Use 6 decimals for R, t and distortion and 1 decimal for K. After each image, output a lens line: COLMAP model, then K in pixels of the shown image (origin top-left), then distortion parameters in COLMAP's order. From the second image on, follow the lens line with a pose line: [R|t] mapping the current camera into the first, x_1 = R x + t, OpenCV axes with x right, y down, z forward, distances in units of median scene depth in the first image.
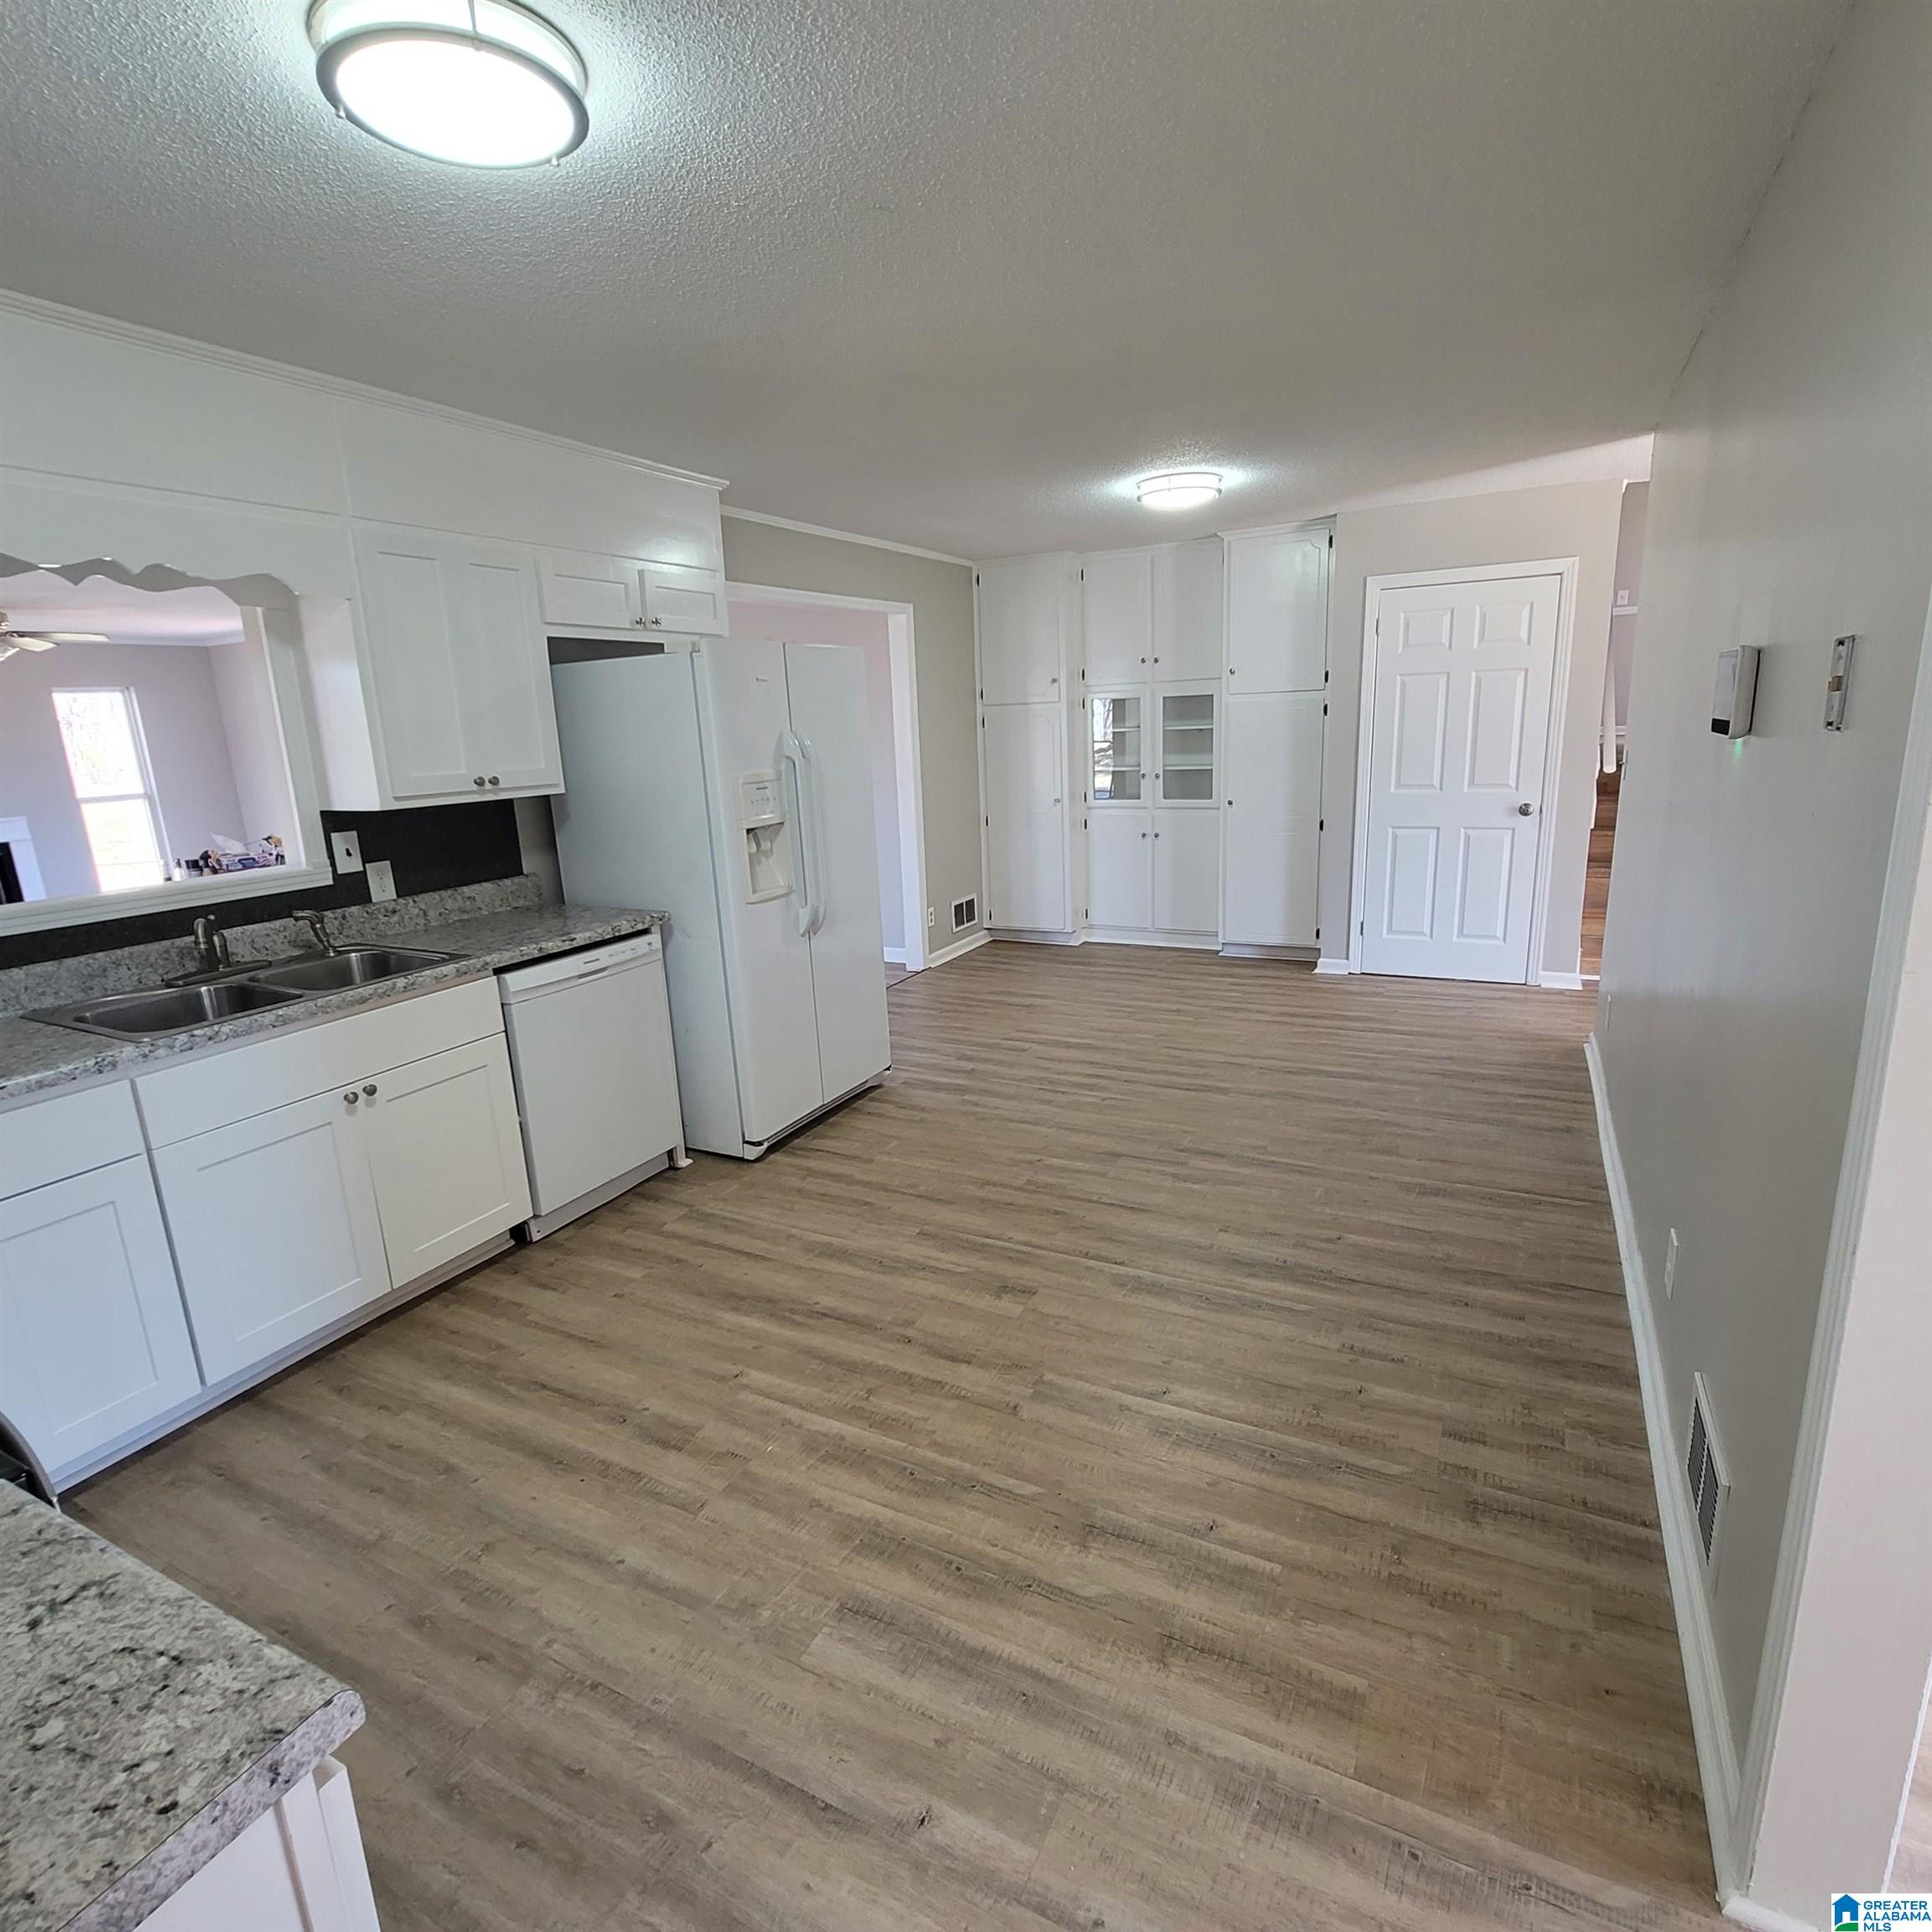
lens RADIAL K [[1049.9, 0, 953.0], [0, 1049.9, 961.2], [0, 0, 1]] dist [-0.003595, -0.001594]
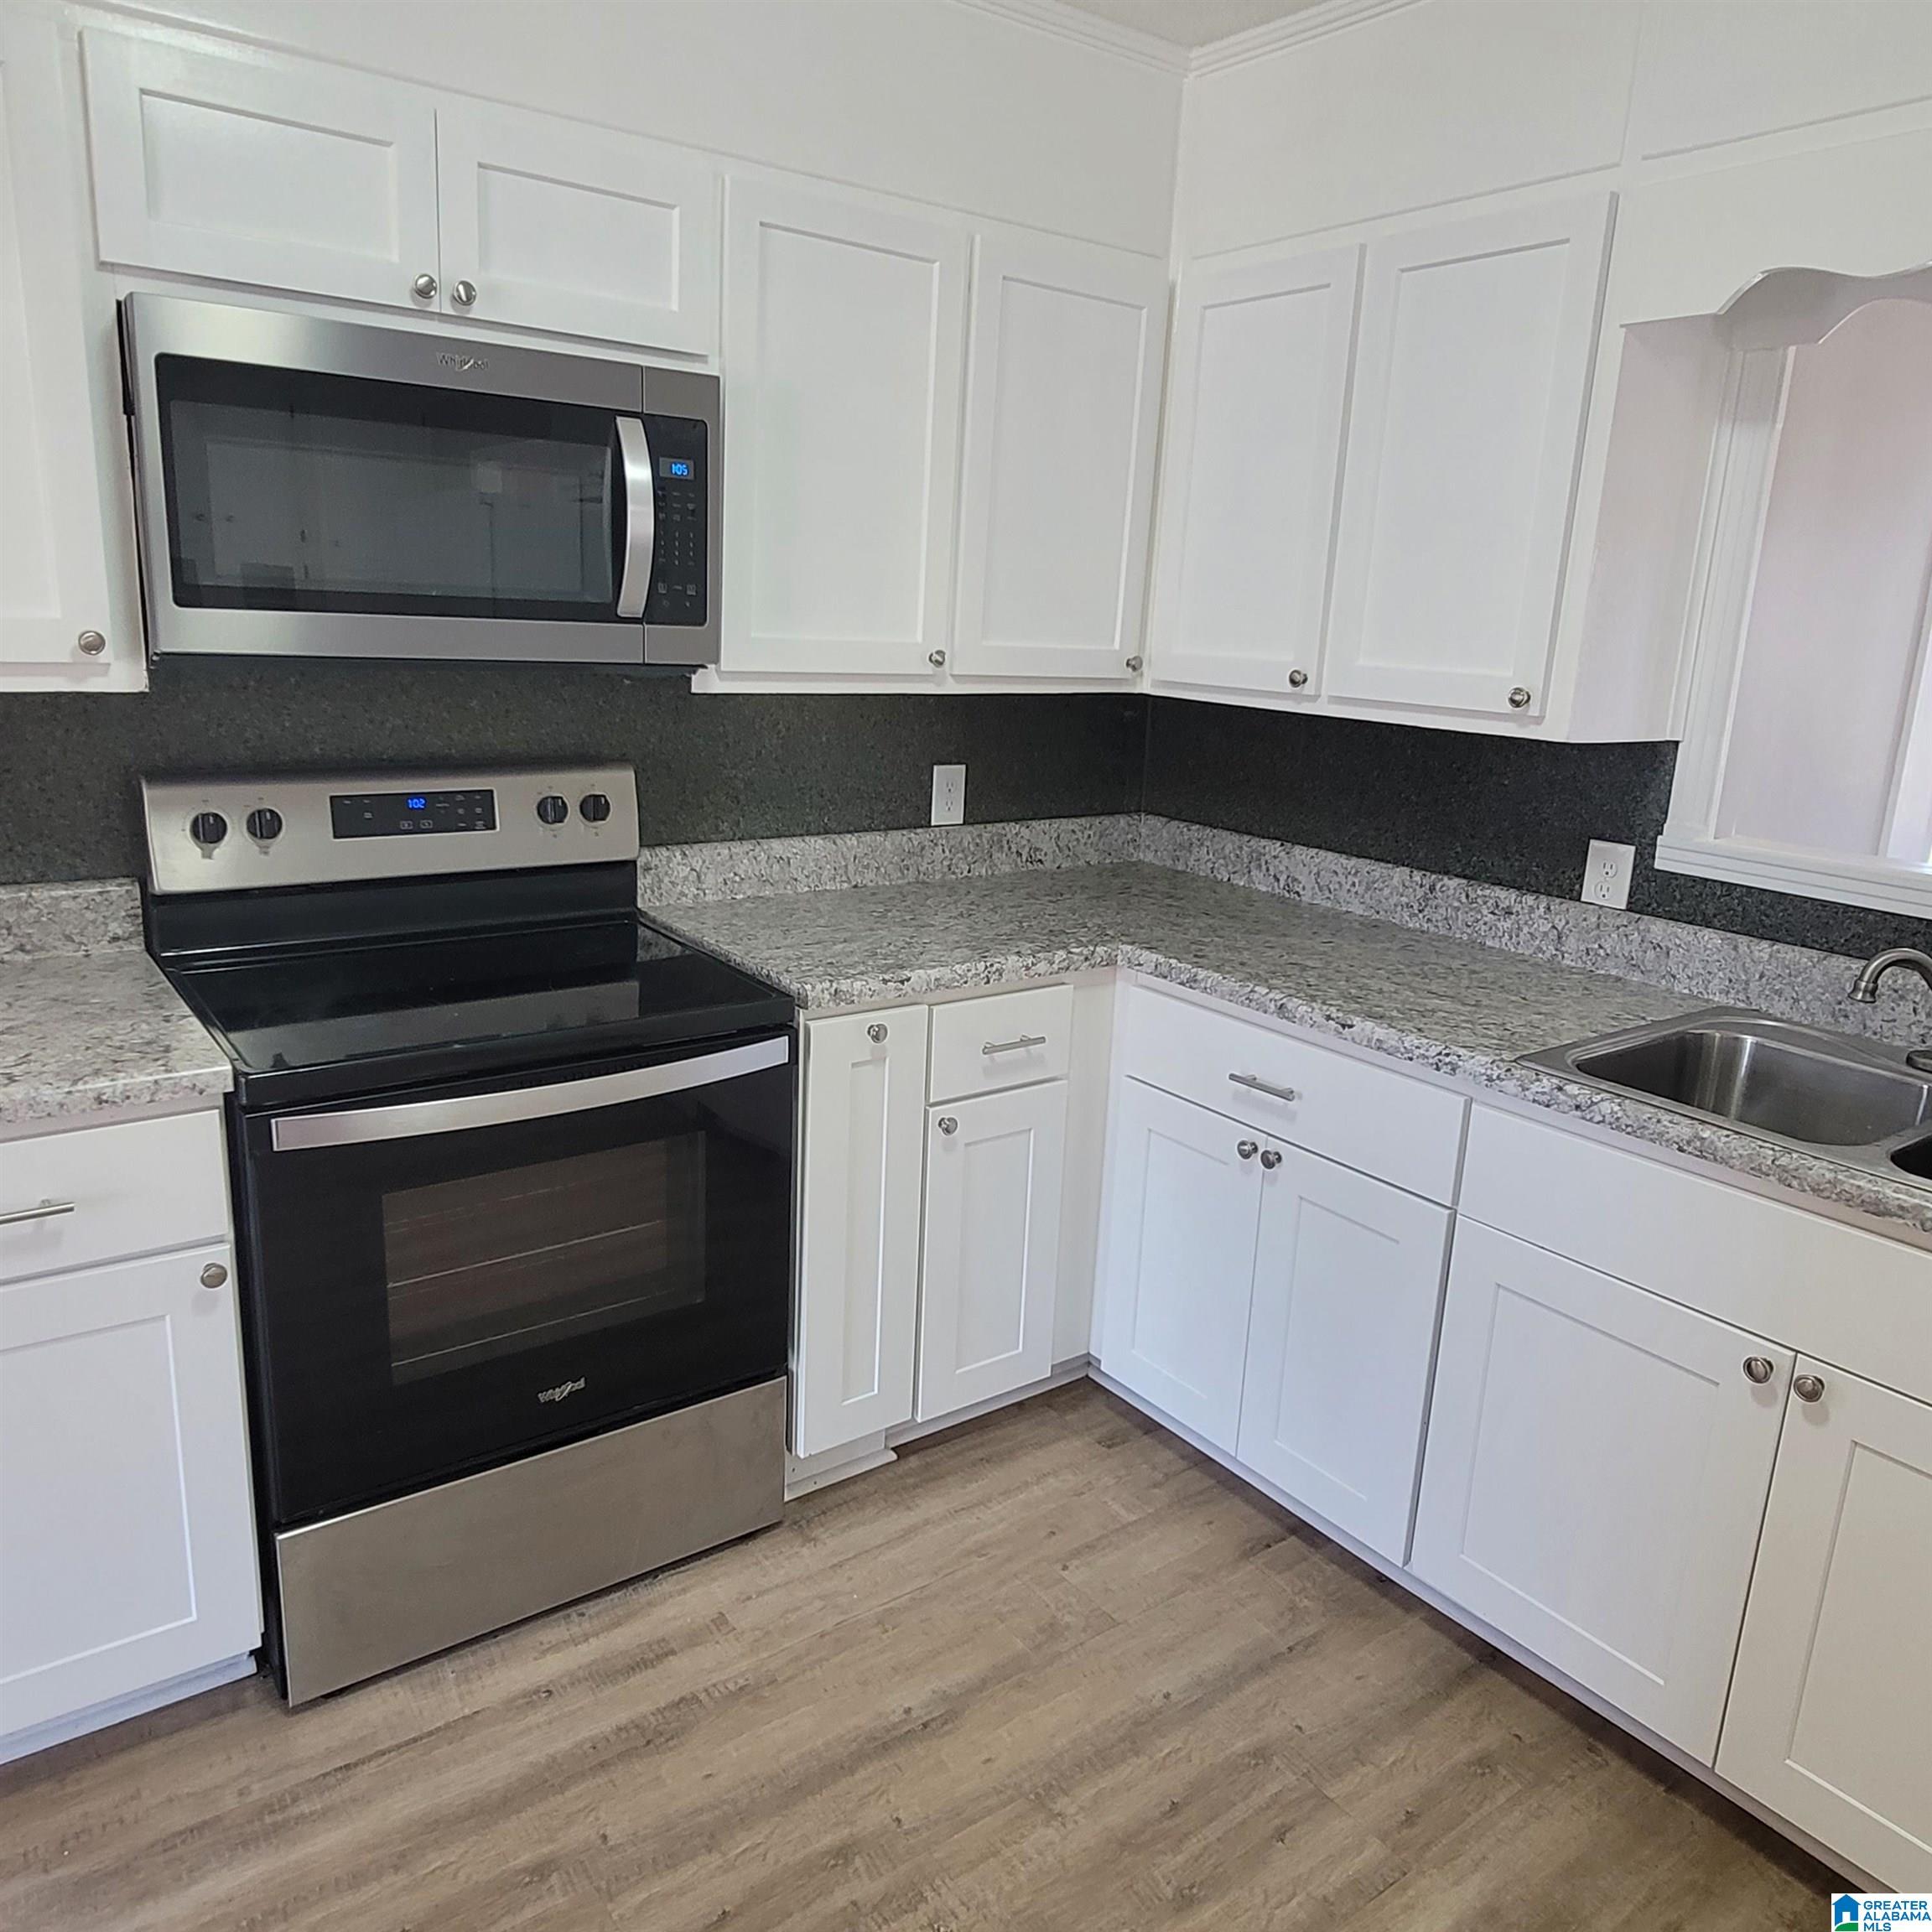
lens RADIAL K [[1458.4, 0, 962.2], [0, 1458.4, 963.2], [0, 0, 1]] dist [0.000955, 0.000612]
pose [[-0.437832, 0.241276, -0.866077, 0.081486], [-0.226552, 0.902623, 0.365987, -0.147870], [0.870045, 0.356452, -0.340535, 0.650246]]
